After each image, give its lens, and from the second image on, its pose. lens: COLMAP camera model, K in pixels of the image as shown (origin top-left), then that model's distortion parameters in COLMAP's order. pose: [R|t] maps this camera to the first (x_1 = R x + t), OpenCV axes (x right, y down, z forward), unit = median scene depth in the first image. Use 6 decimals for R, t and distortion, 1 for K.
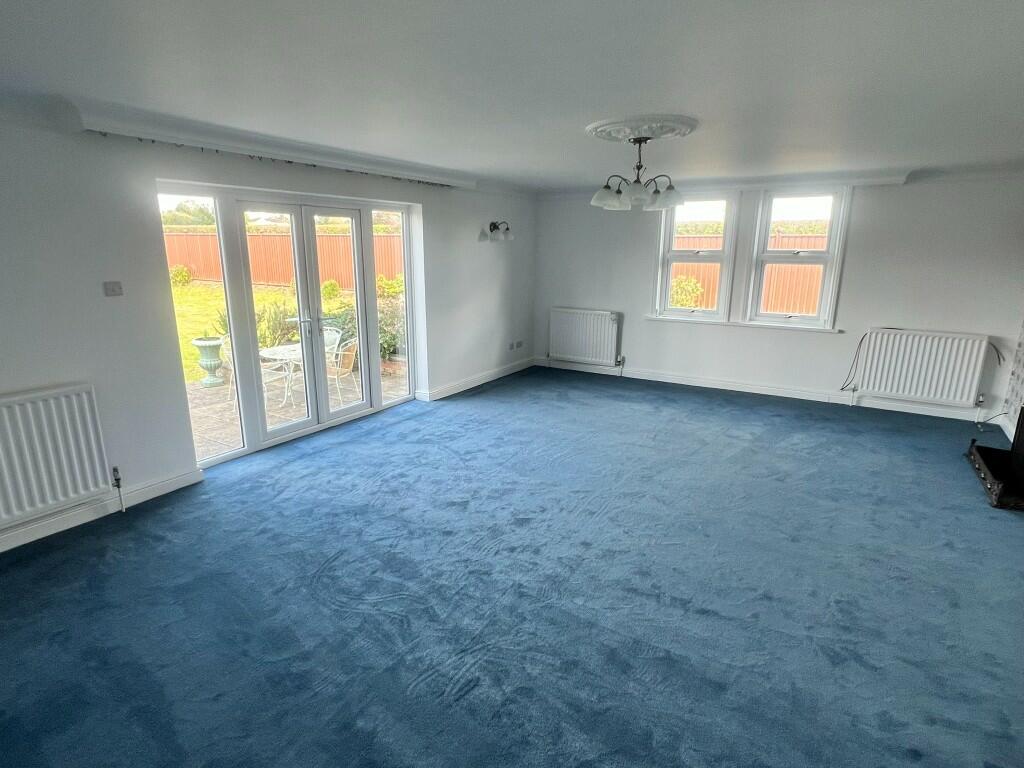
lens RADIAL K [[551.8, 0, 512.0], [0, 551.8, 384.0], [0, 0, 1]] dist [-0.000909, 0.000156]
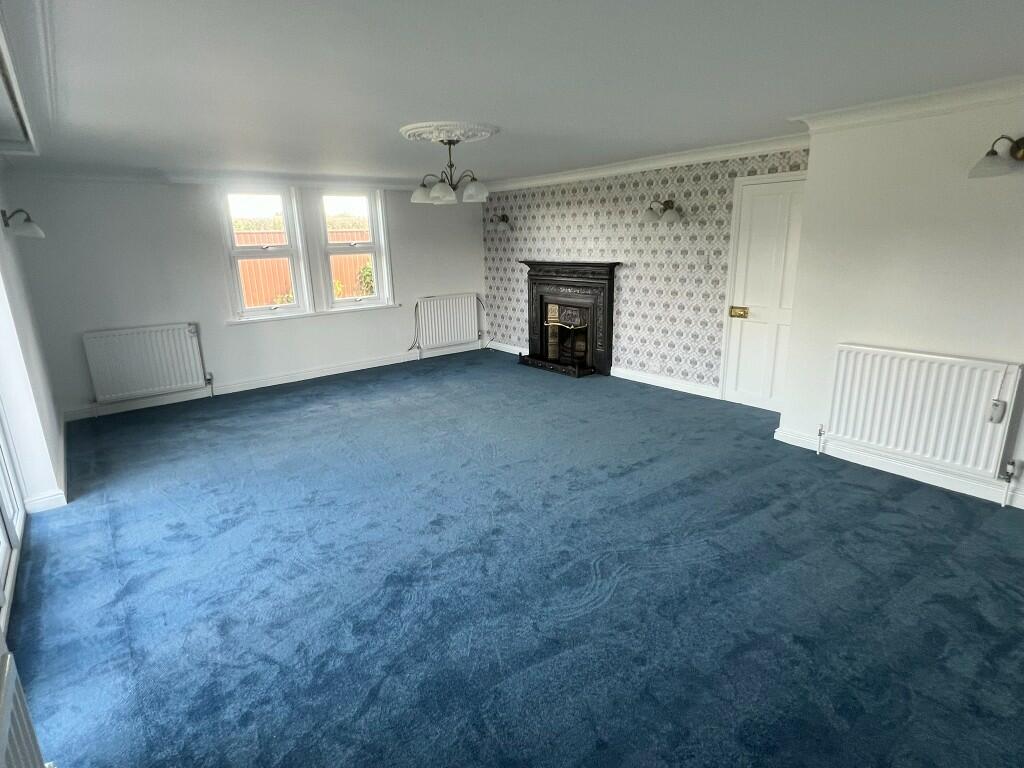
lens RADIAL K [[551.8, 0, 512.0], [0, 551.8, 384.0], [0, 0, 1]] dist [-0.000909, 0.000156]
pose [[0.337257, -0.254966, 0.906228, -0.559448], [0.253751, 0.951618, 0.173302, -0.084053], [-0.906569, 0.171509, 0.385638, 0.337520]]
